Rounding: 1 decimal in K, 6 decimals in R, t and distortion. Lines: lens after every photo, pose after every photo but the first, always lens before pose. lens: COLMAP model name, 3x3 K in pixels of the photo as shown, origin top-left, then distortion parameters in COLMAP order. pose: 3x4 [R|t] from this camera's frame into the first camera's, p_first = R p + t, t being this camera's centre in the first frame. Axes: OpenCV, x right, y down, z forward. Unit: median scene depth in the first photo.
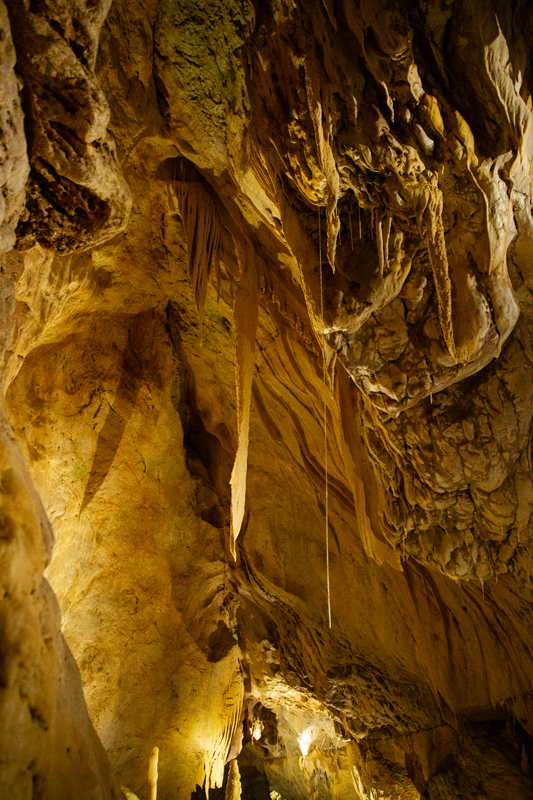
lens RADIAL K [[543.8, 0, 268.6], [0, 543.8, 405.7], [0, 0, 1]] dist [-0.120534, 0.083263]
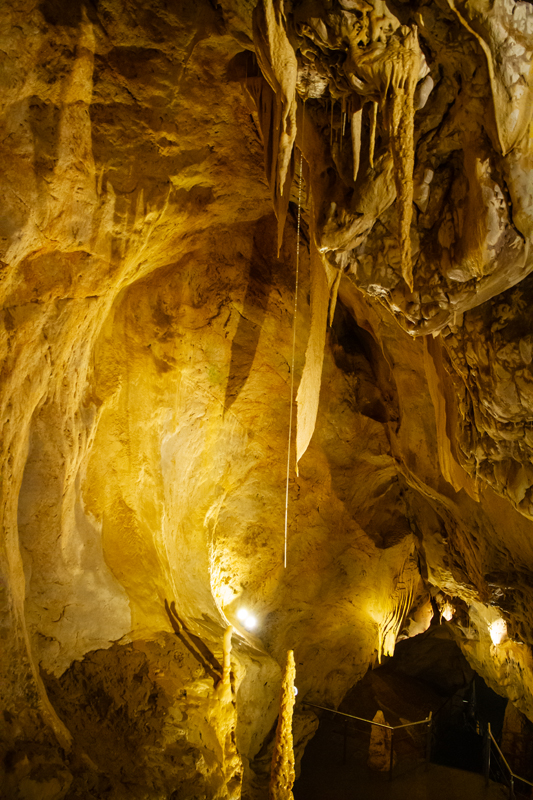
lens RADIAL K [[543.8, 0, 268.6], [0, 543.8, 405.7], [0, 0, 1]] dist [-0.120534, 0.083263]
pose [[0.883728, 0.027701, -0.467180, 0.290005], [0.083567, 0.972863, 0.215763, -0.056417], [0.460479, -0.229716, 0.857432, 0.089814]]
